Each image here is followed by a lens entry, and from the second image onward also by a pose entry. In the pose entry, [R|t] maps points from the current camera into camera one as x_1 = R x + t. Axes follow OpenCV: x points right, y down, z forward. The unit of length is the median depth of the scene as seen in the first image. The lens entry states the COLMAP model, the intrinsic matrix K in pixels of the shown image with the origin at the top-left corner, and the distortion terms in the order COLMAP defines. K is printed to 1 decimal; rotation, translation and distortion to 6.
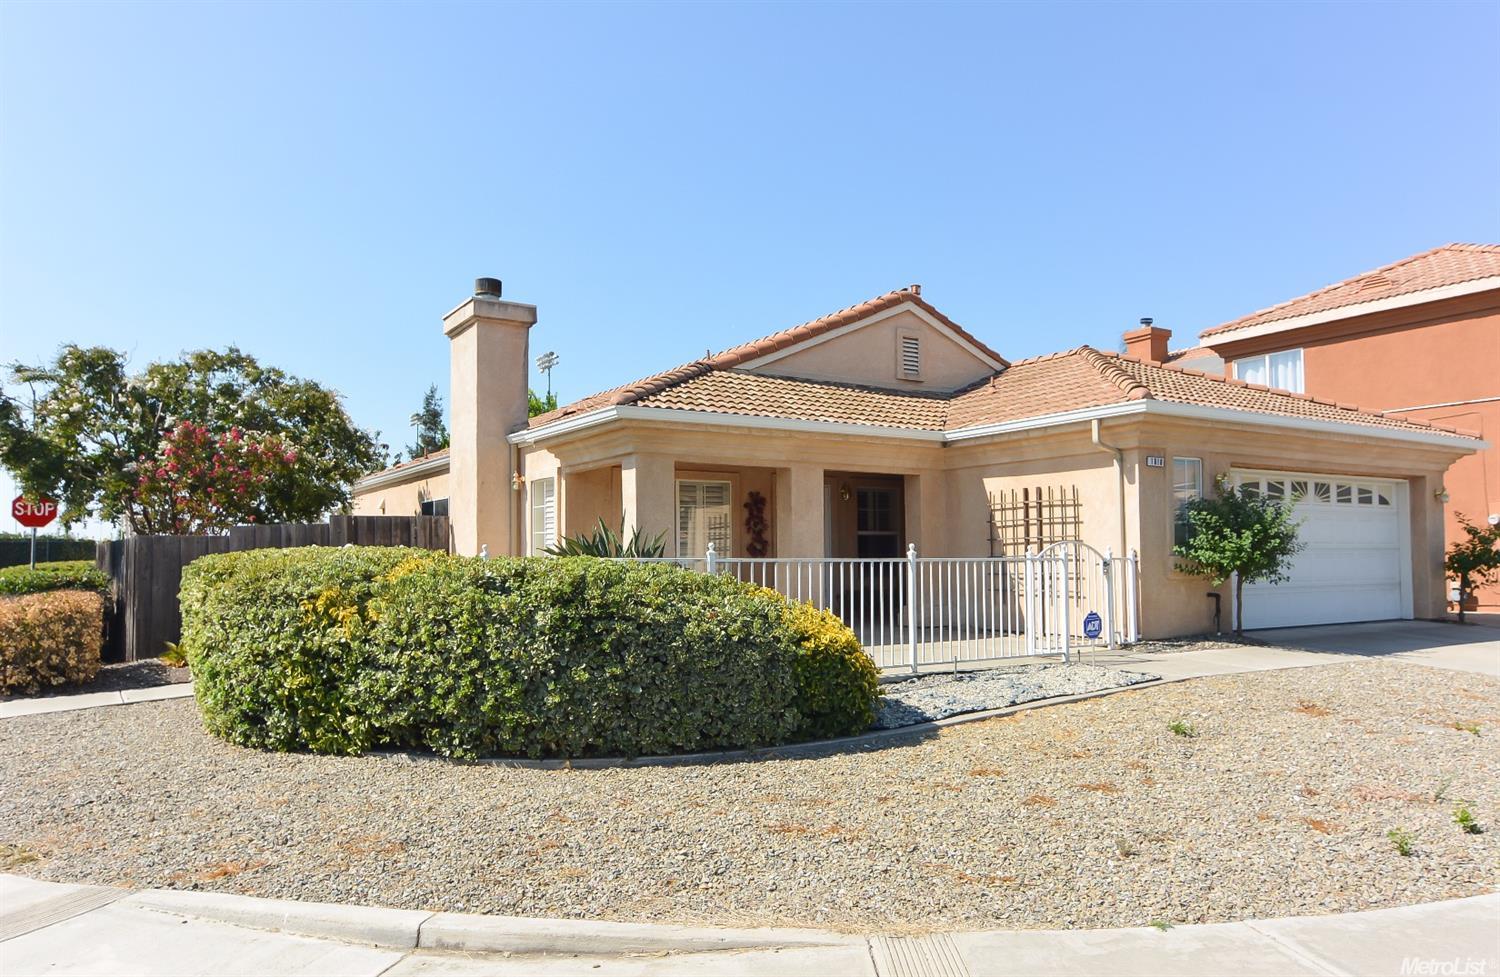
lens RADIAL K [[1028.2, 0, 747.6], [0, 1028.2, 497.2], [0, 0, 1]] dist [0.052176, -0.003148]
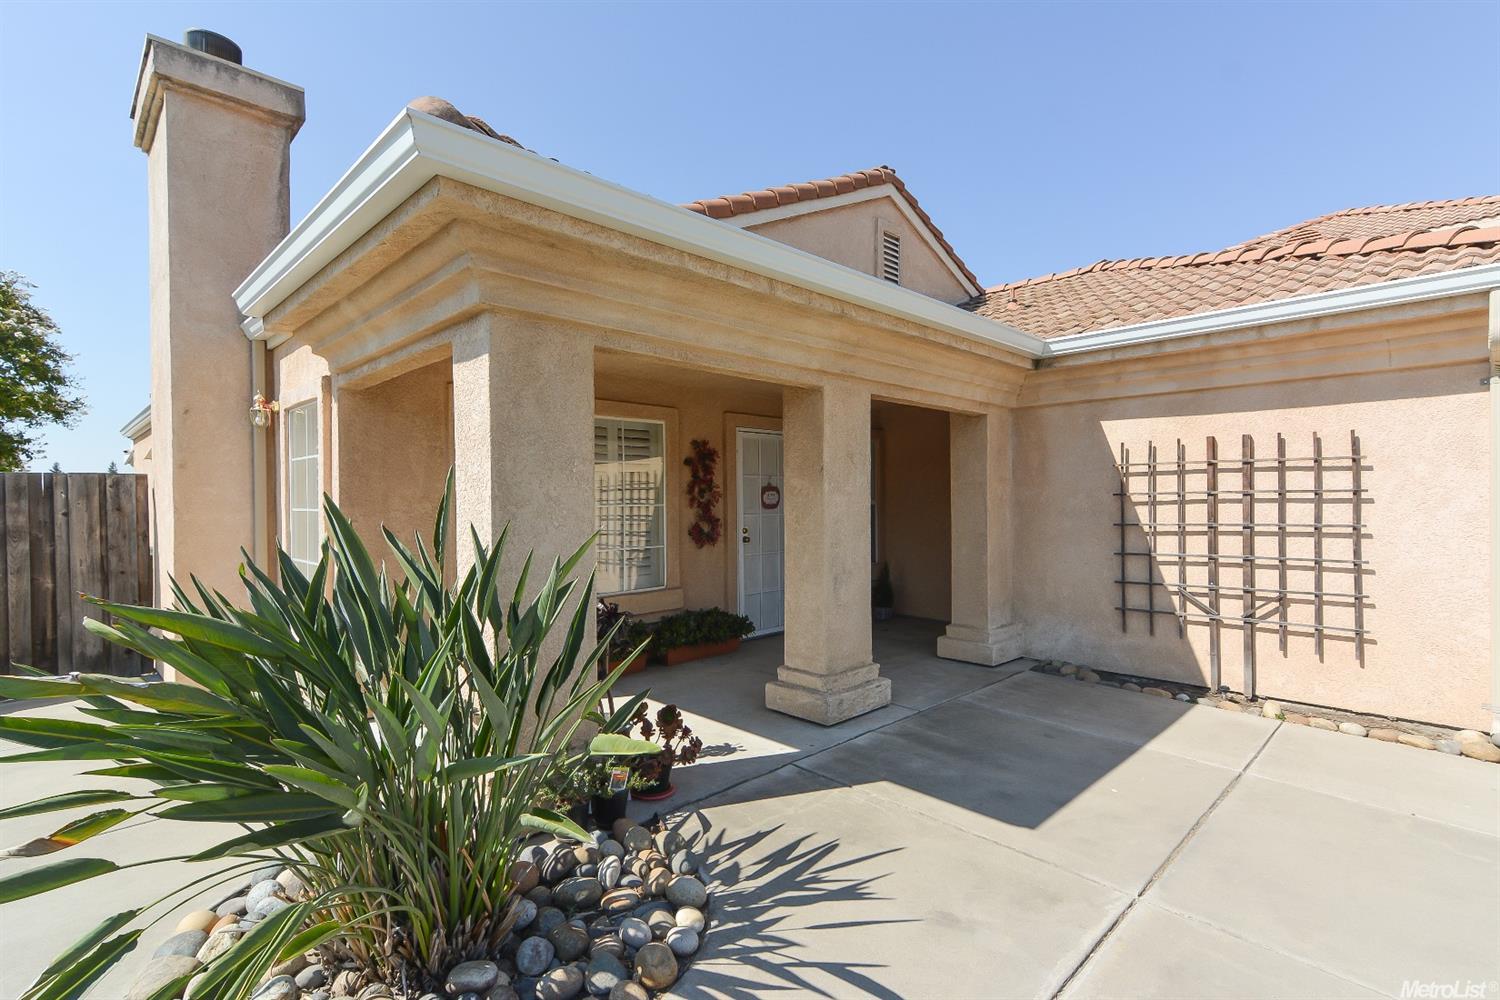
lens RADIAL K [[711.2, 0, 738.7], [0, 711.2, 494.2], [0, 0, 1]] dist [0.022649, -0.005070]
pose [[0.978382, 0.003423, 0.206777, -0.062708], [-0.014330, 0.998582, 0.051270, 0.005570], [-0.206308, -0.053124, 0.977044, 0.616653]]
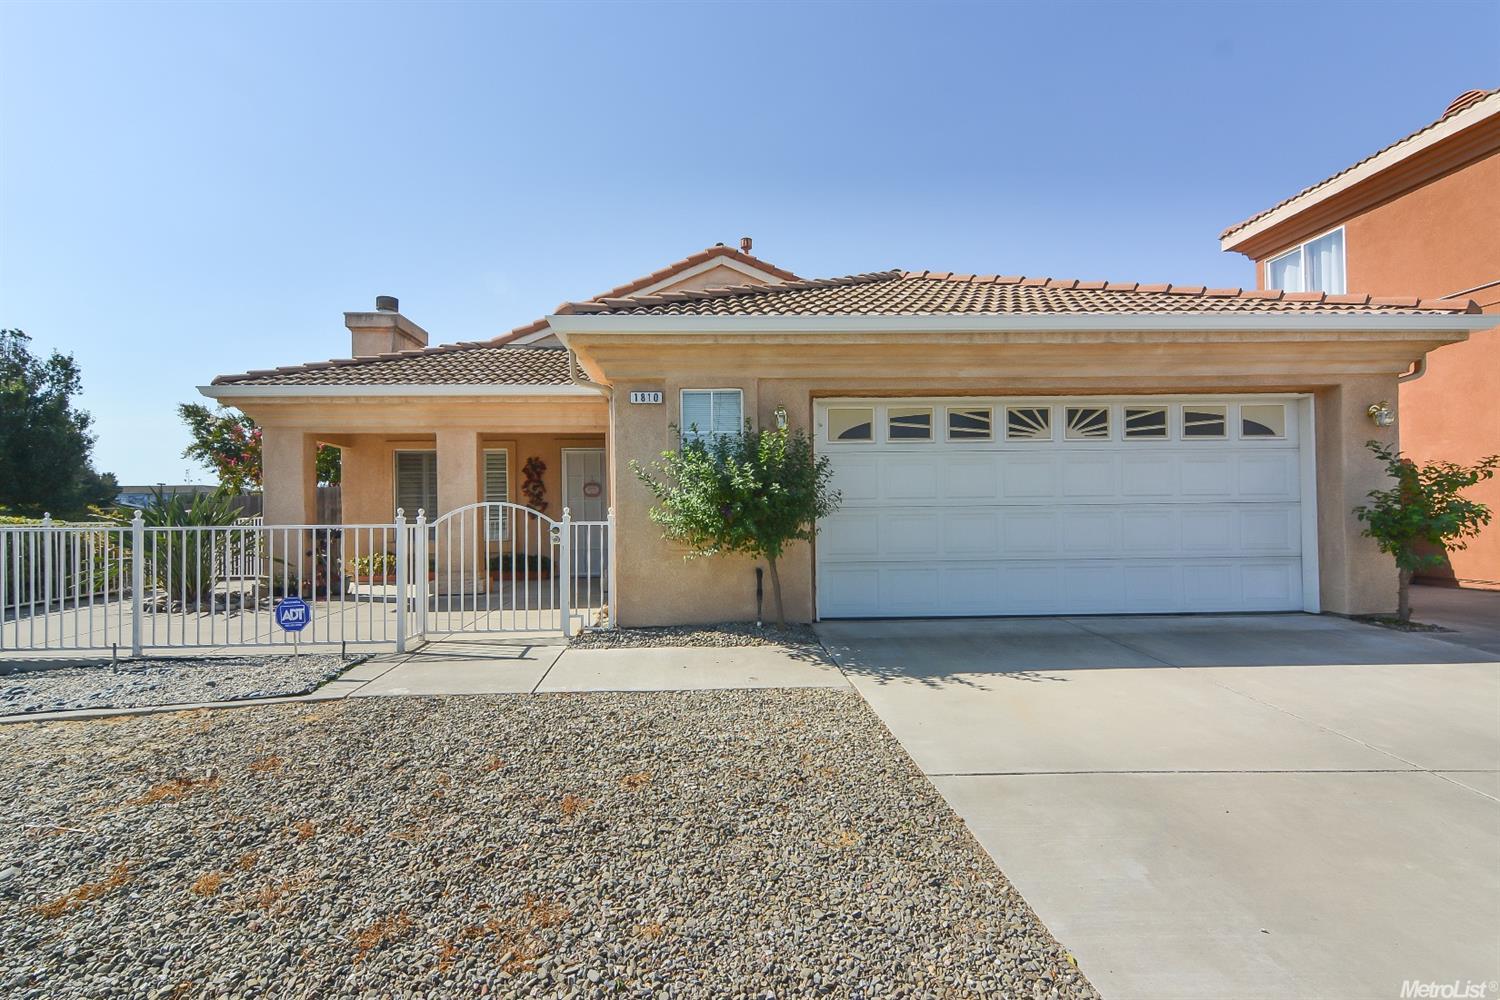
lens RADIAL K [[711.2, 0, 734.0], [0, 711.2, 495.5], [0, 0, 1]] dist [0.022649, -0.005070]
pose [[0.857323, -0.015463, -0.514546, 0.612865], [0.036485, 0.998860, 0.030773, 0.020854], [0.513484, -0.045155, 0.856910, 0.494026]]
